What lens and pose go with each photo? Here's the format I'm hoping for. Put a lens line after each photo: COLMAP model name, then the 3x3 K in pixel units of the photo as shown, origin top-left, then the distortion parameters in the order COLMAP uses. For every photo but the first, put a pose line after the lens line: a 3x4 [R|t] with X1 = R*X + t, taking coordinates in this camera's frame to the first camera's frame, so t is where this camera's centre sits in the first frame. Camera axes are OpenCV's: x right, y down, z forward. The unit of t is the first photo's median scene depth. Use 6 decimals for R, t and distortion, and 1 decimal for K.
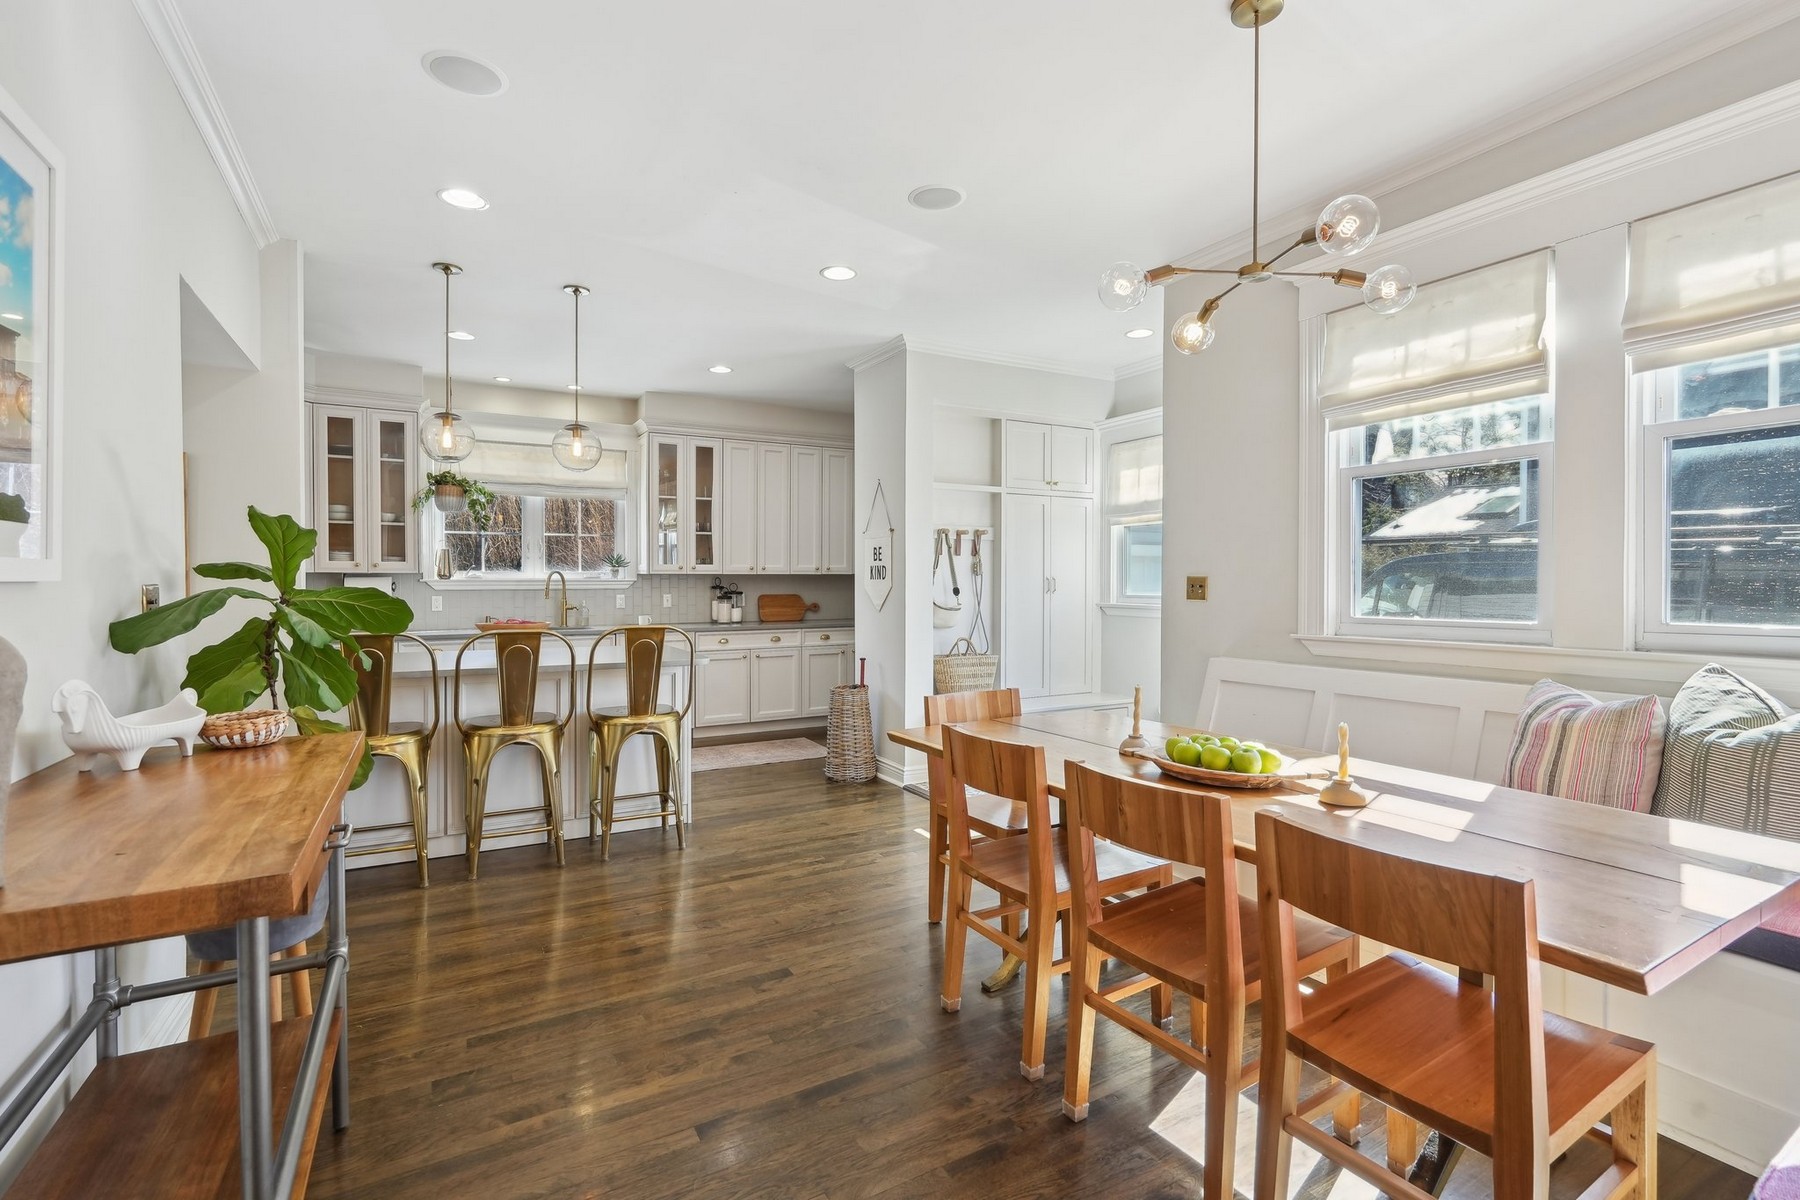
lens RADIAL K [[842.6, 0, 886.3], [0, 842.6, 578.4], [0, 0, 1]] dist [-0.005950, 0.005610]
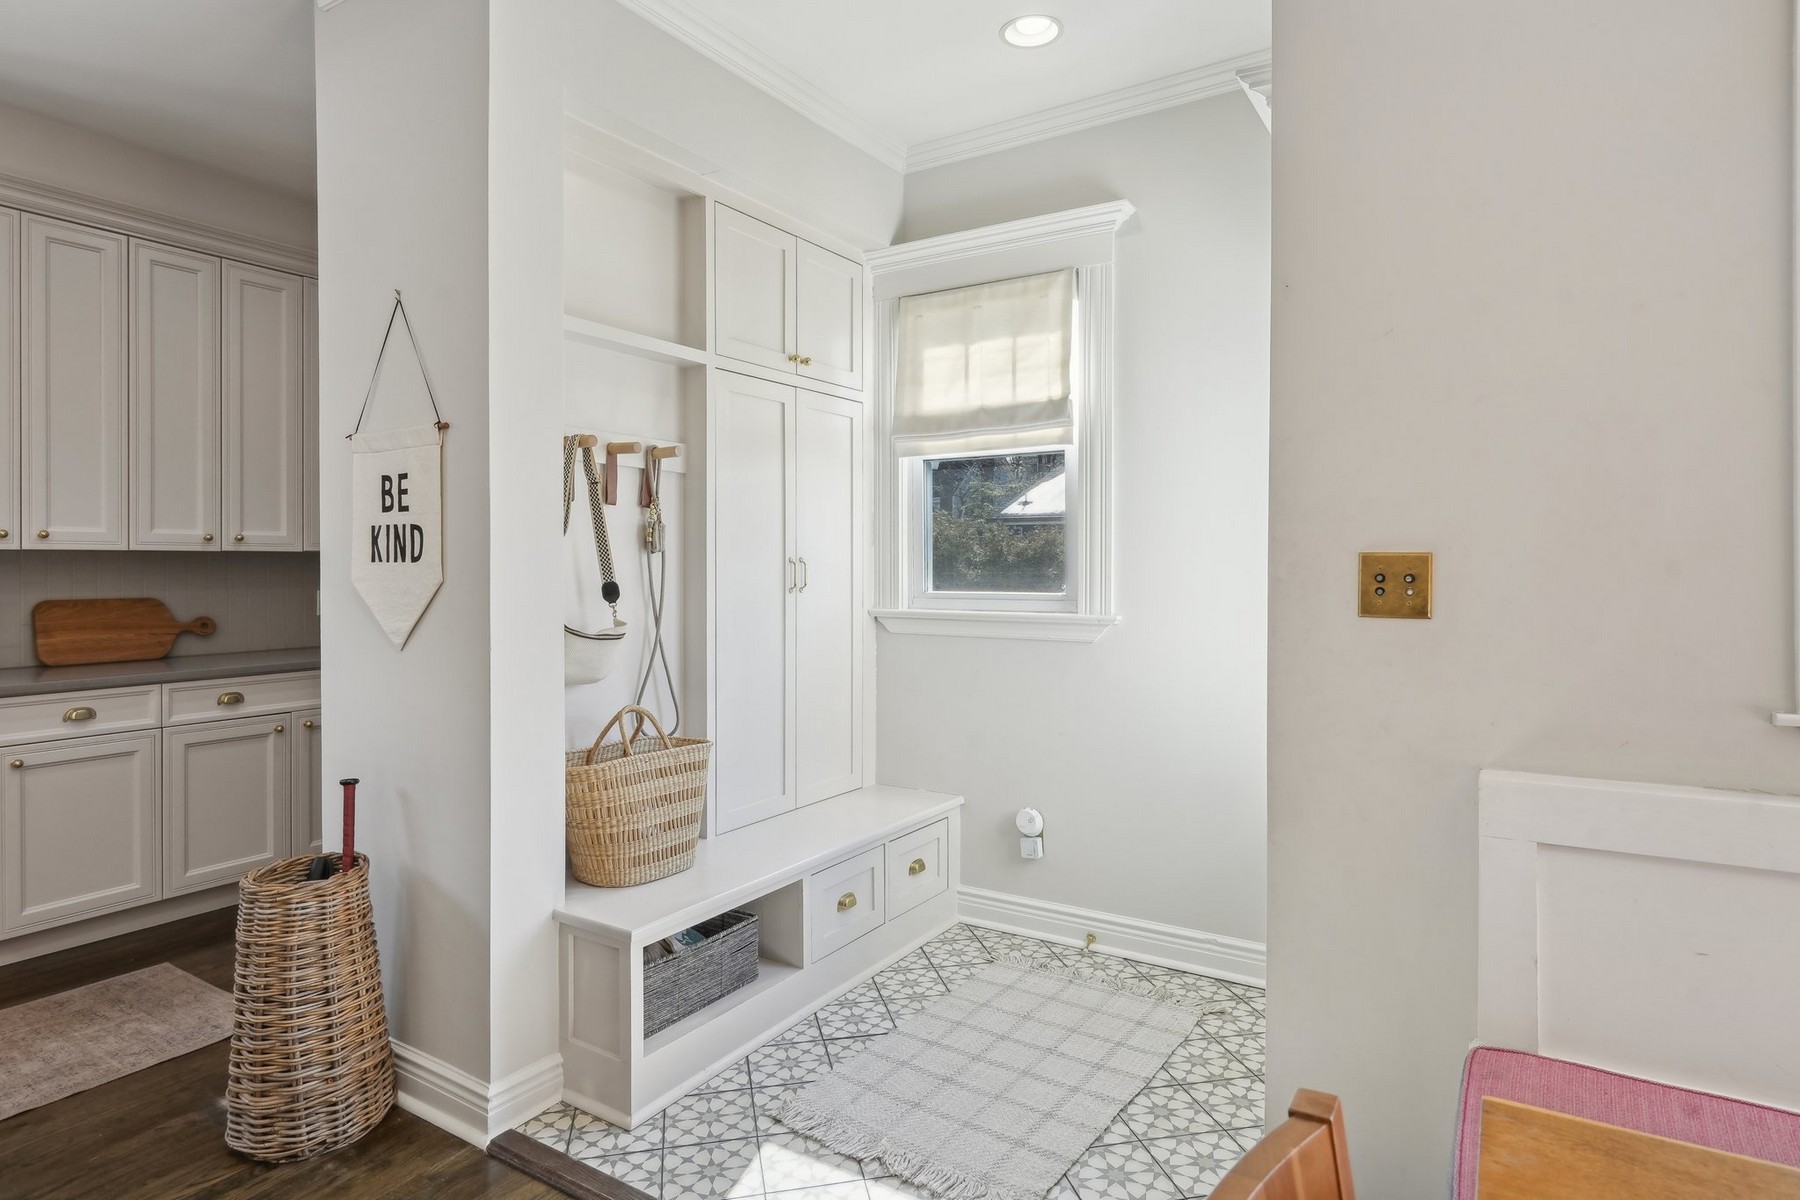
lens RADIAL K [[1013.1, 0, 894.0], [0, 1013.1, 573.9], [0, 0, 1]] dist [0.003464, -0.000028]
pose [[0.877852, -0.004211, 0.478913, -0.029901], [-0.000714, 0.999949, 0.010101, 0.001757], [-0.478931, -0.009210, 0.877804, 0.489709]]
